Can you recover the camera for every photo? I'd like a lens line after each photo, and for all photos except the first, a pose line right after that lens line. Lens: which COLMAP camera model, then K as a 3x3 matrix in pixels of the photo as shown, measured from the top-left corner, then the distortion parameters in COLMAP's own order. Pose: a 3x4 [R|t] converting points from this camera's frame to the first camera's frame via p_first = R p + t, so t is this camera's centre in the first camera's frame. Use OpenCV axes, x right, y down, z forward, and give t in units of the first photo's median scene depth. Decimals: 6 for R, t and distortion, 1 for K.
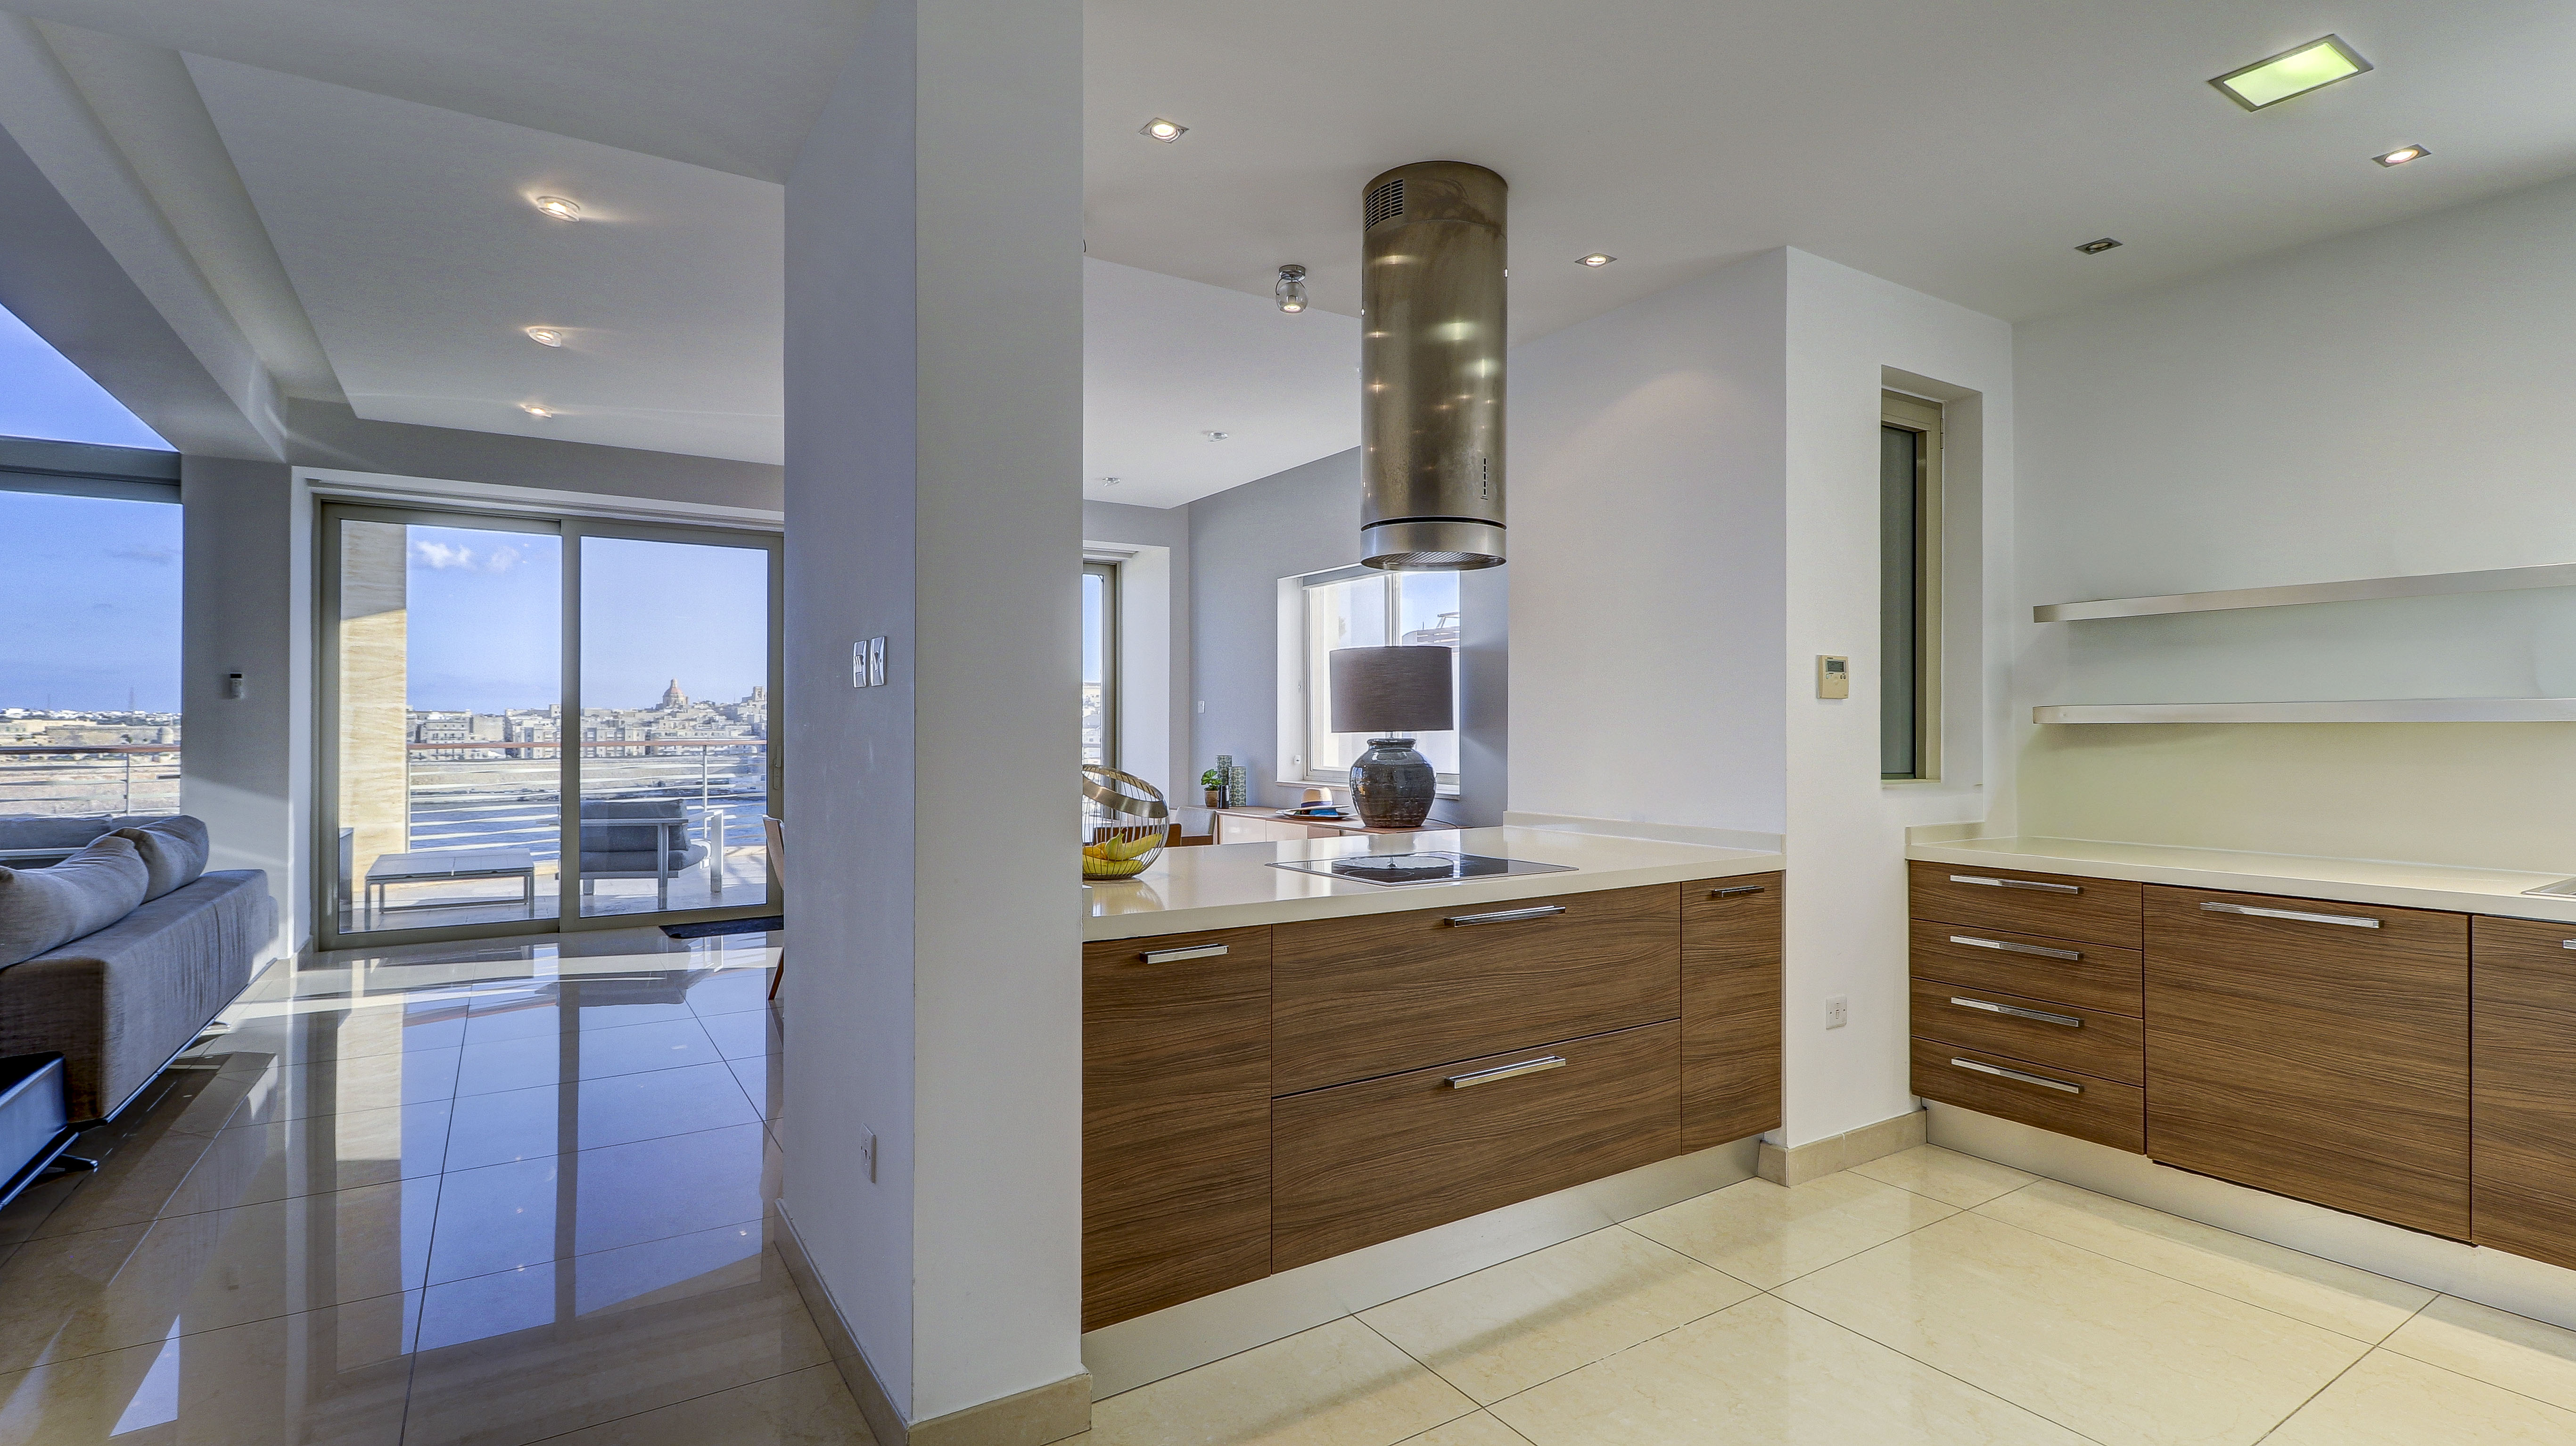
lens RADIAL K [[1198.6, 0, 1308.0], [0, 1198.6, 717.5], [0, 0, 1]] dist [0.014287, -0.006345]
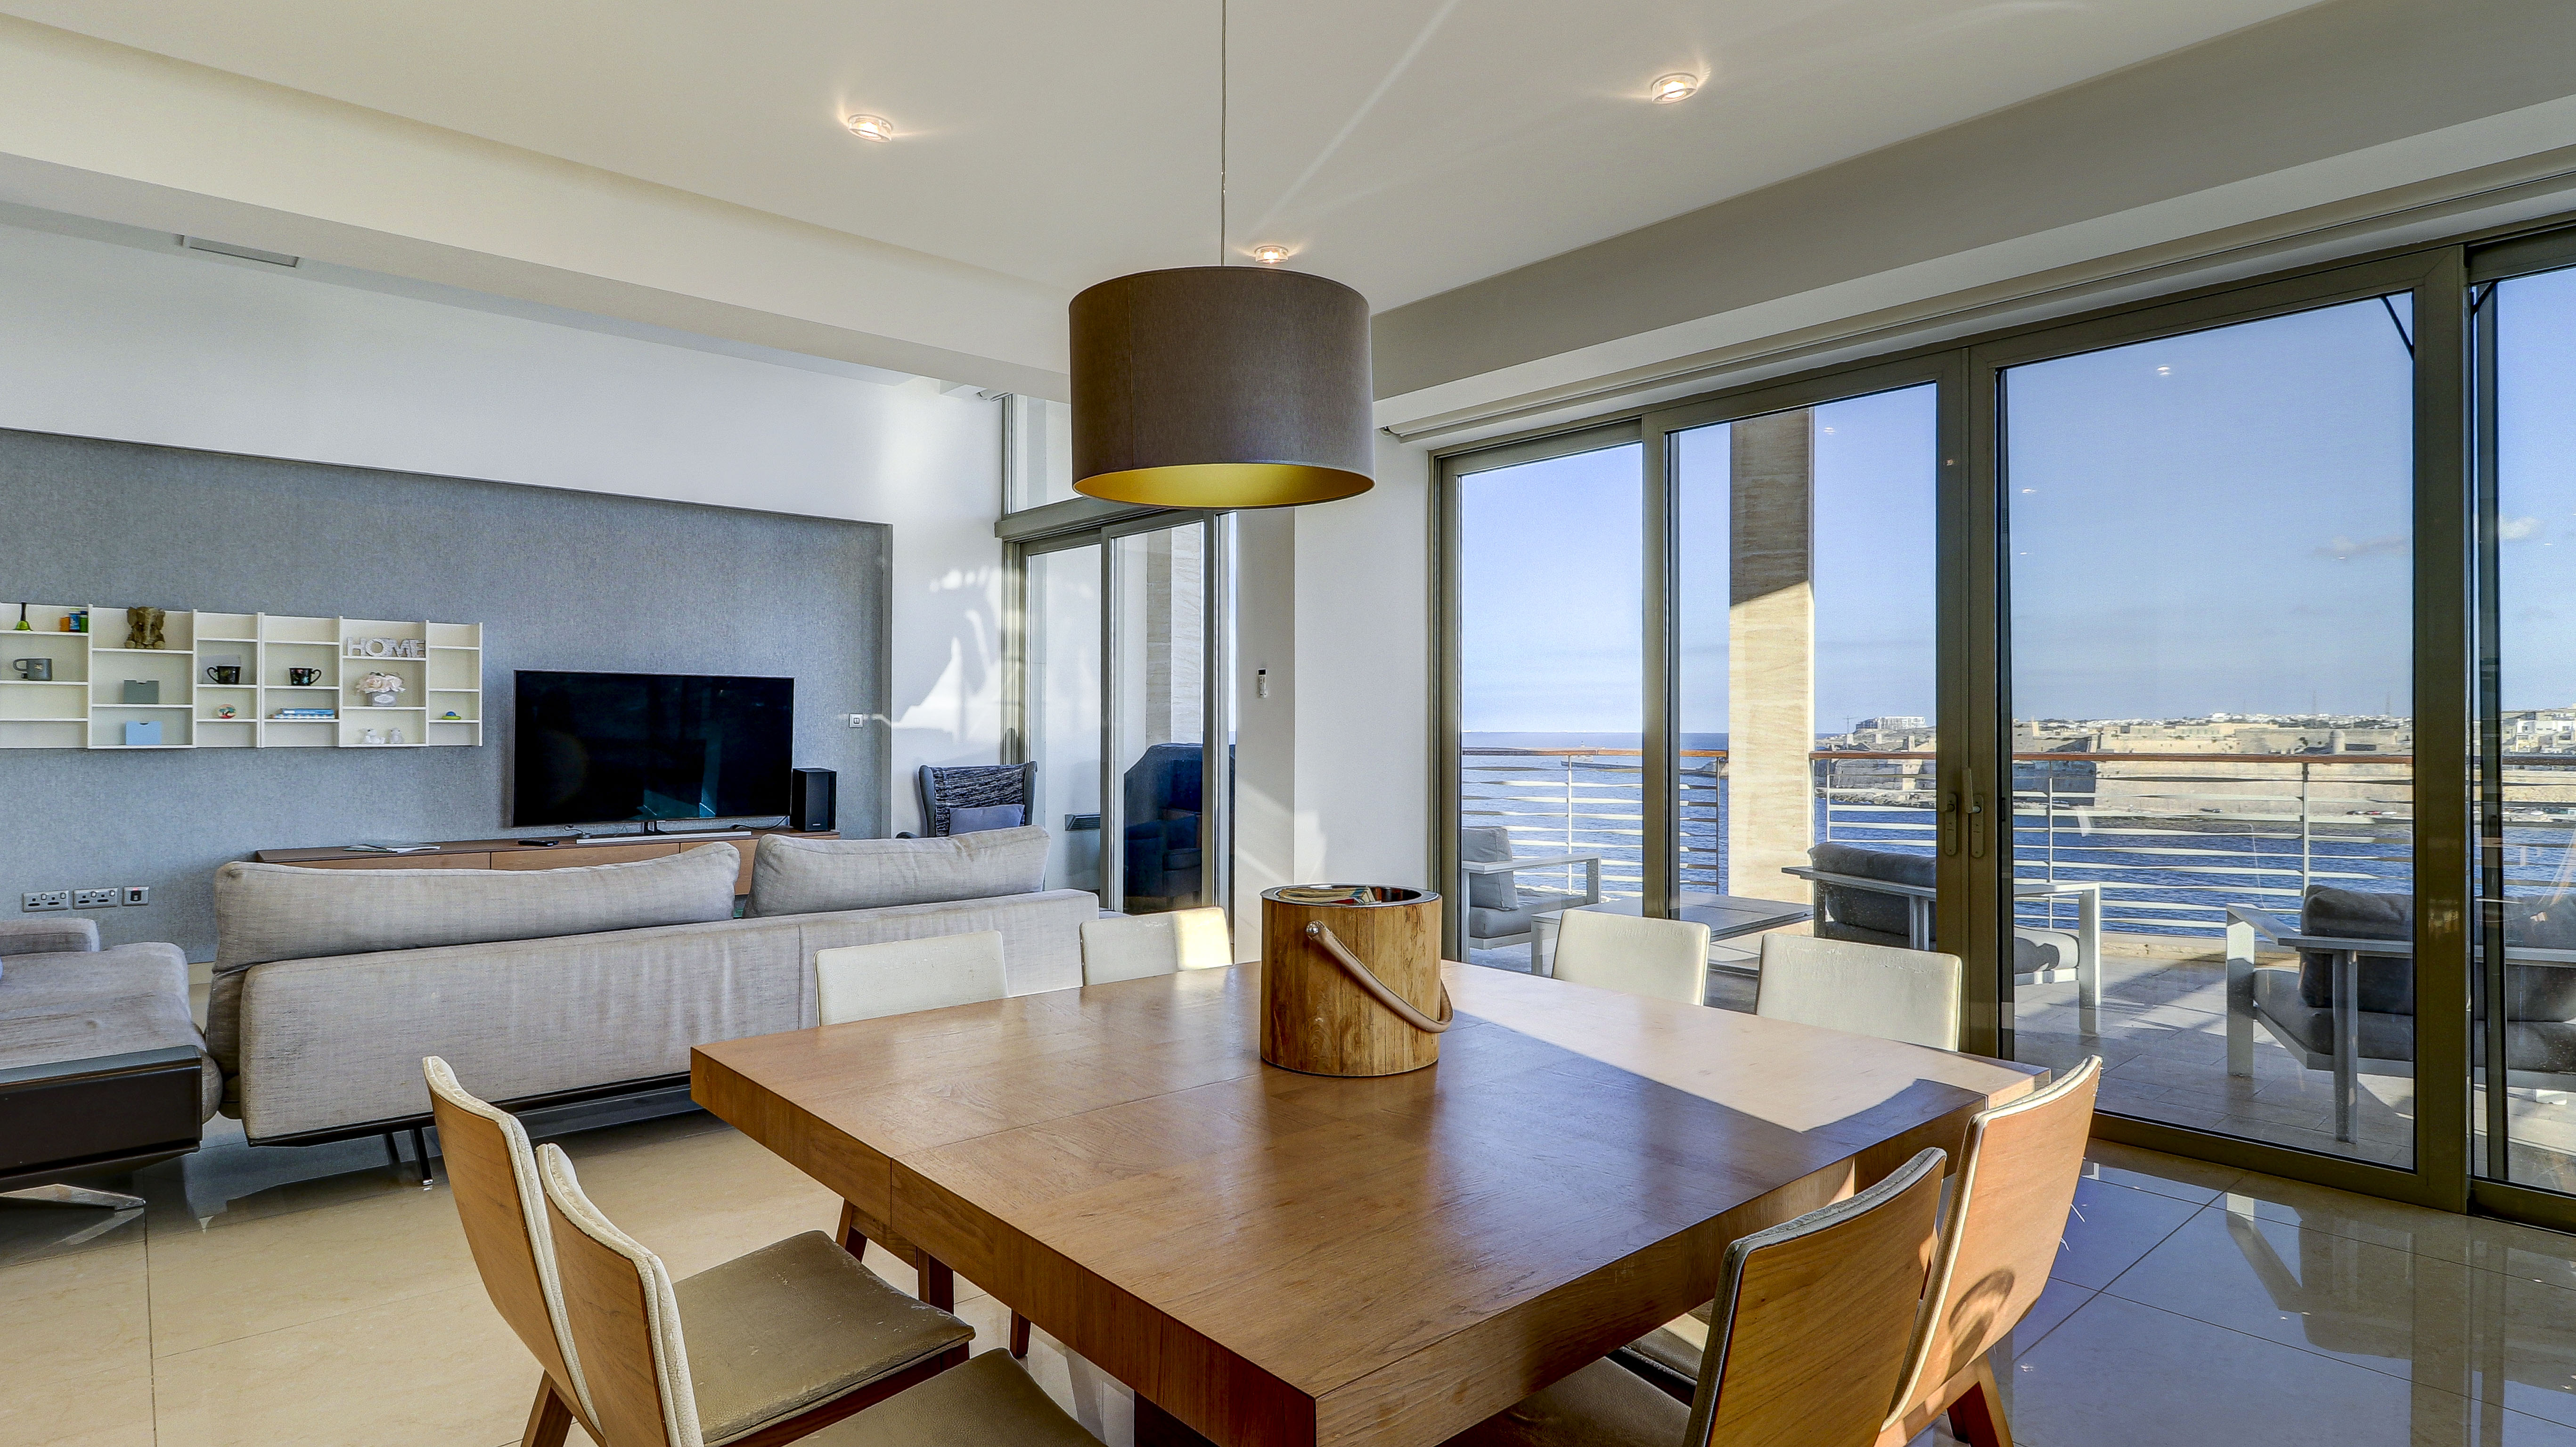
lens RADIAL K [[1314.4, 0, 1302.0], [0, 1314.4, 722.2], [0, 0, 1]] dist [0.002106, -0.002039]
pose [[0.137731, -0.004651, -0.990459, 0.144644], [0.006597, 0.999971, -0.003778, 0.010455], [0.990448, -0.006014, 0.137758, 1.546472]]
